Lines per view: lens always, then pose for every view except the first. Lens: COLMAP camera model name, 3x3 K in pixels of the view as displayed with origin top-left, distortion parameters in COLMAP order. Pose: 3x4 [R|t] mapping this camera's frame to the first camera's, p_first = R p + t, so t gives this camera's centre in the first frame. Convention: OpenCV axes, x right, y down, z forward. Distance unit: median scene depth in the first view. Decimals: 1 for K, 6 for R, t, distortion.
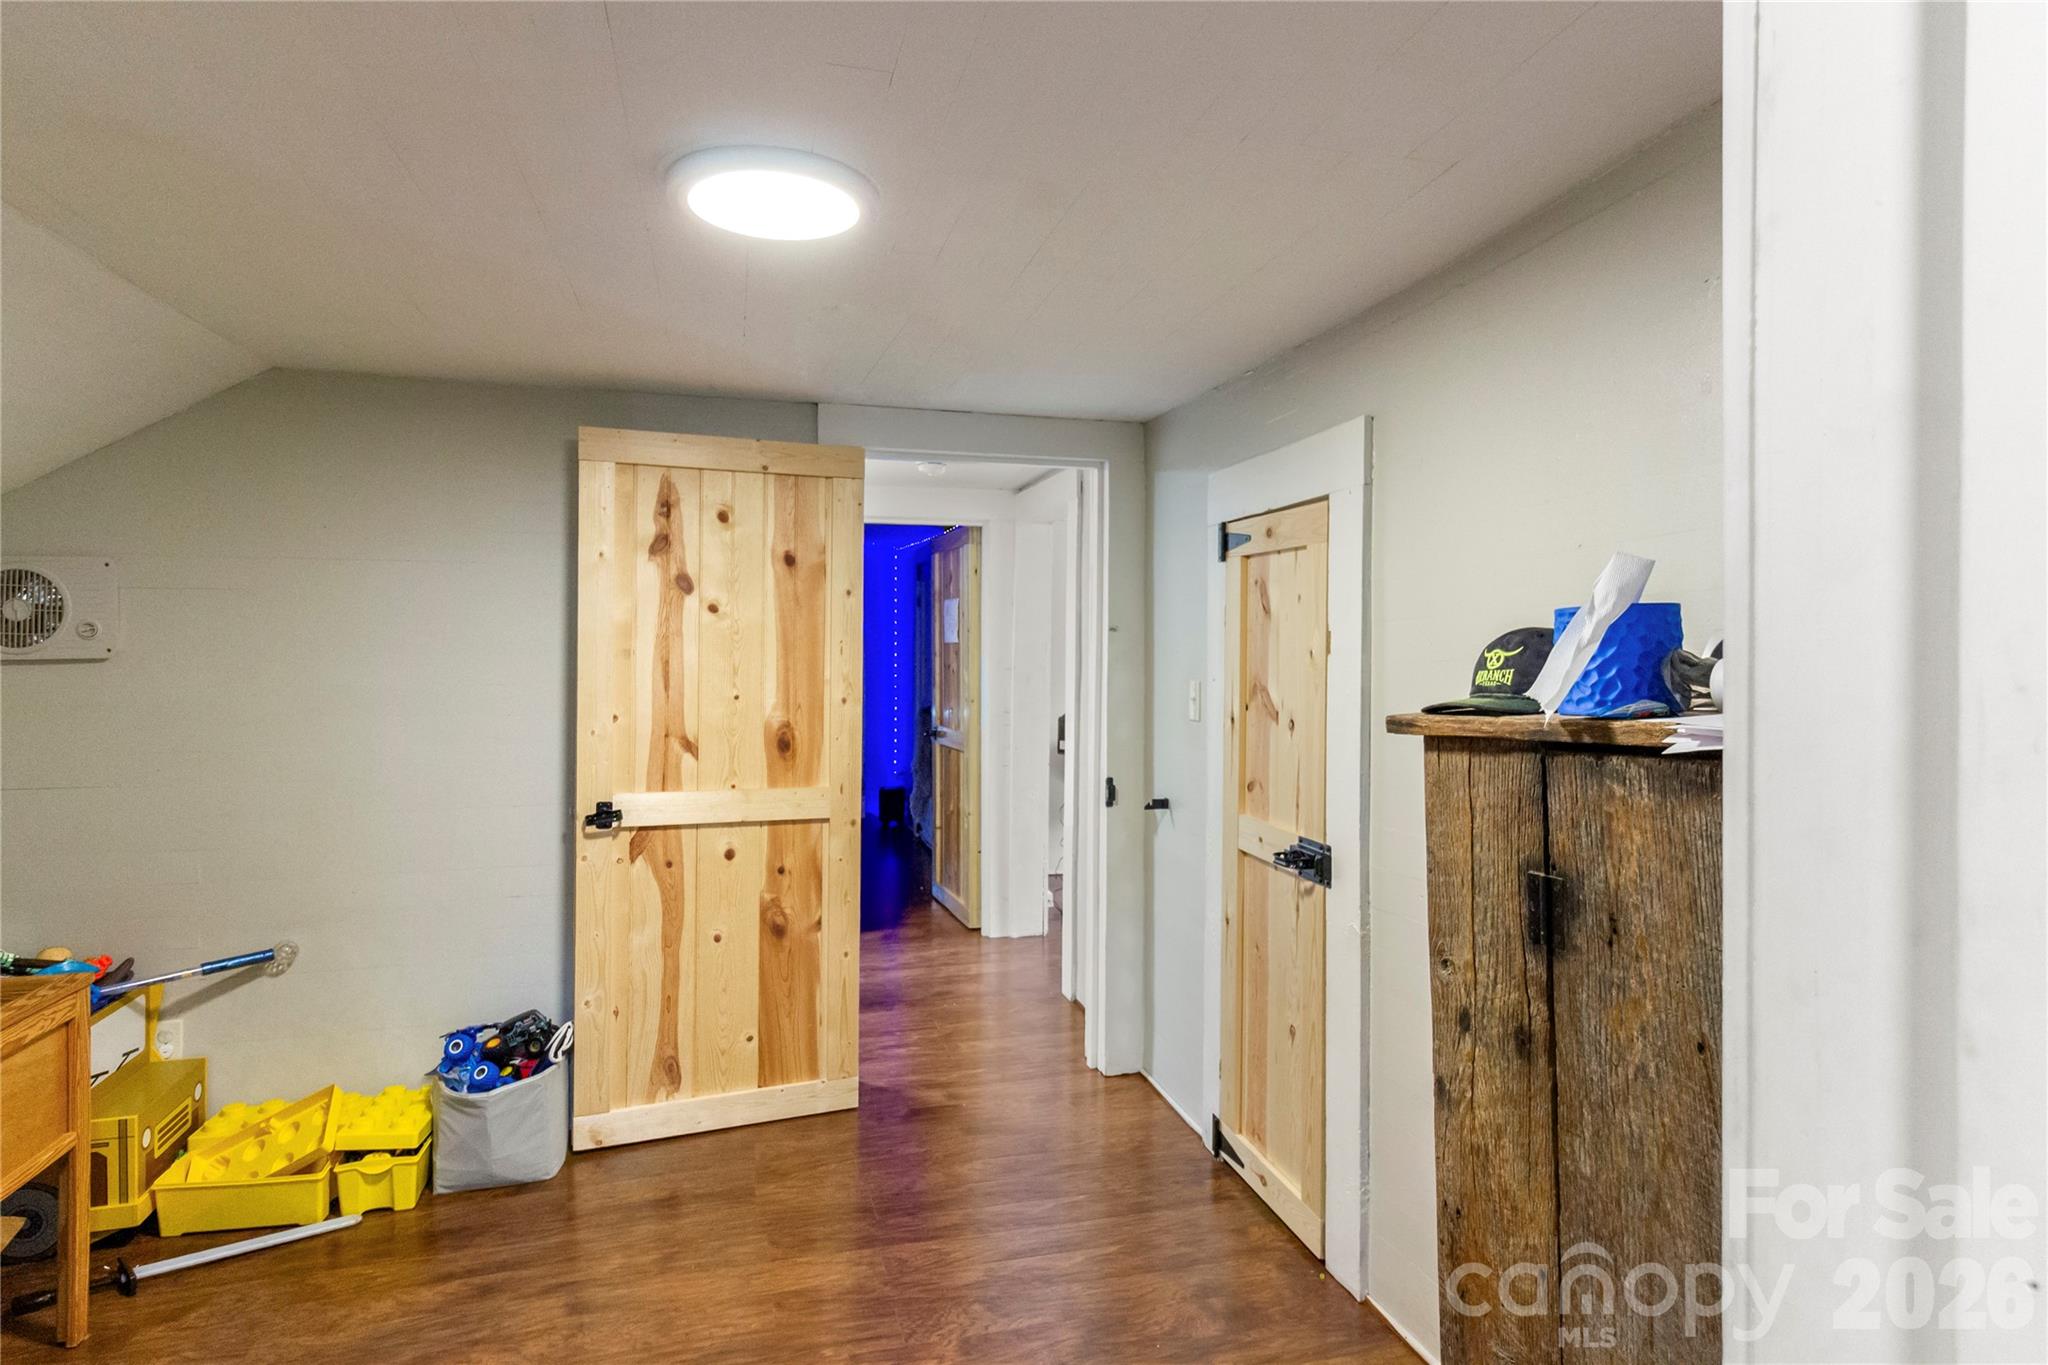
lens RADIAL K [[1157.3, 0, 1018.7], [0, 1157.3, 670.3], [0, 0, 1]] dist [0.000569, -0.000707]
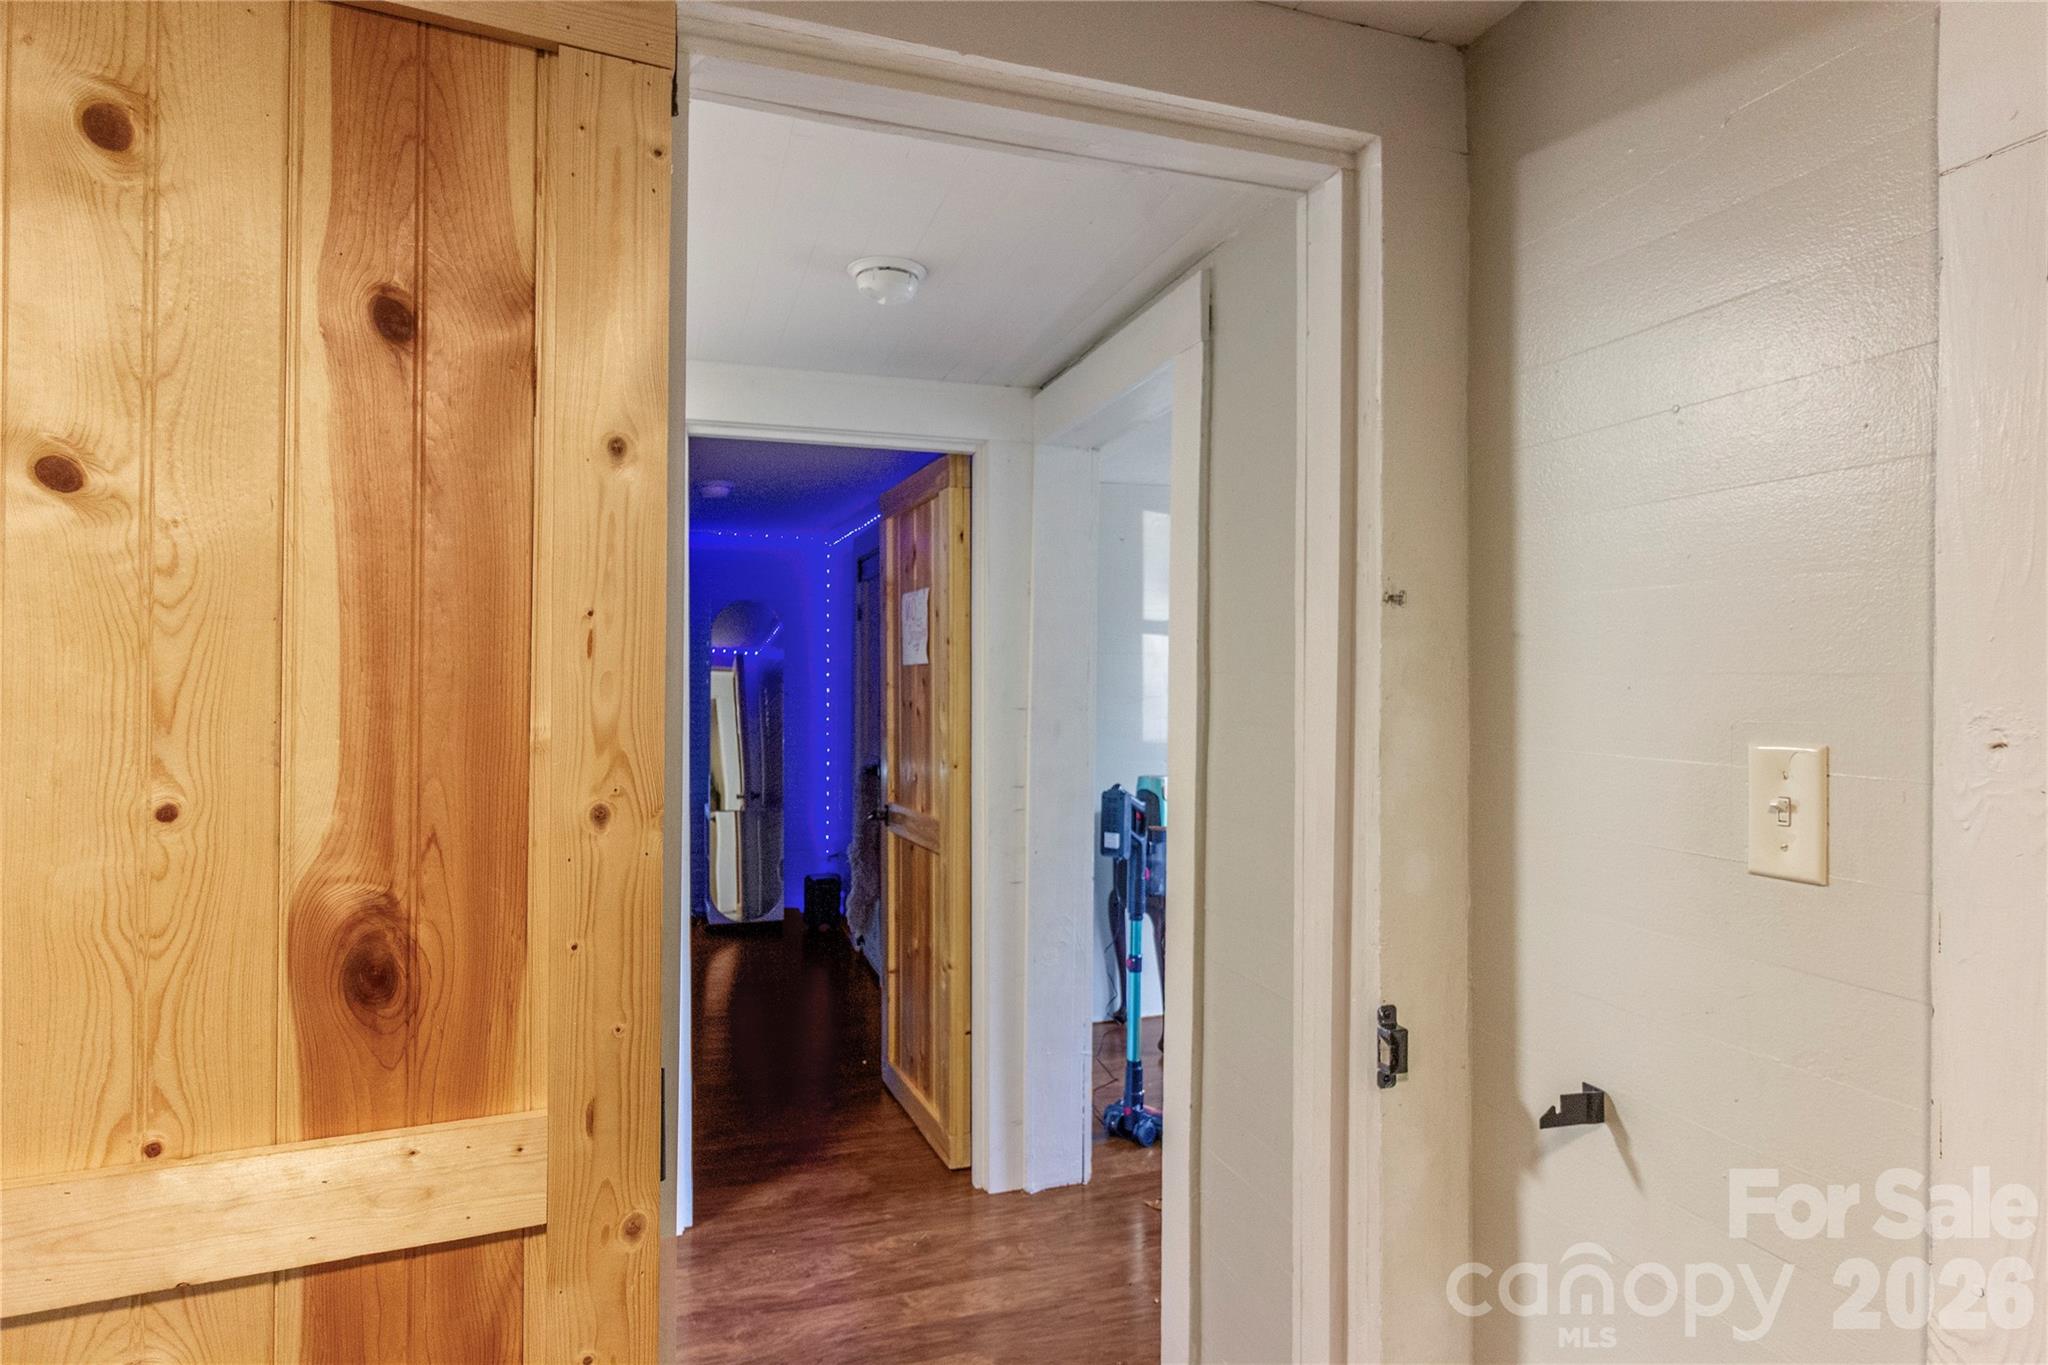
lens RADIAL K [[1157.3, 0, 1031.5], [0, 1157.3, 700.4], [0, 0, 1]] dist [0.000569, -0.000707]
pose [[0.998179, -0.000437, 0.060325, -0.037230], [0.000974, 0.999960, -0.008874, -0.000074], [-0.060318, 0.008917, 0.998139, 0.437130]]
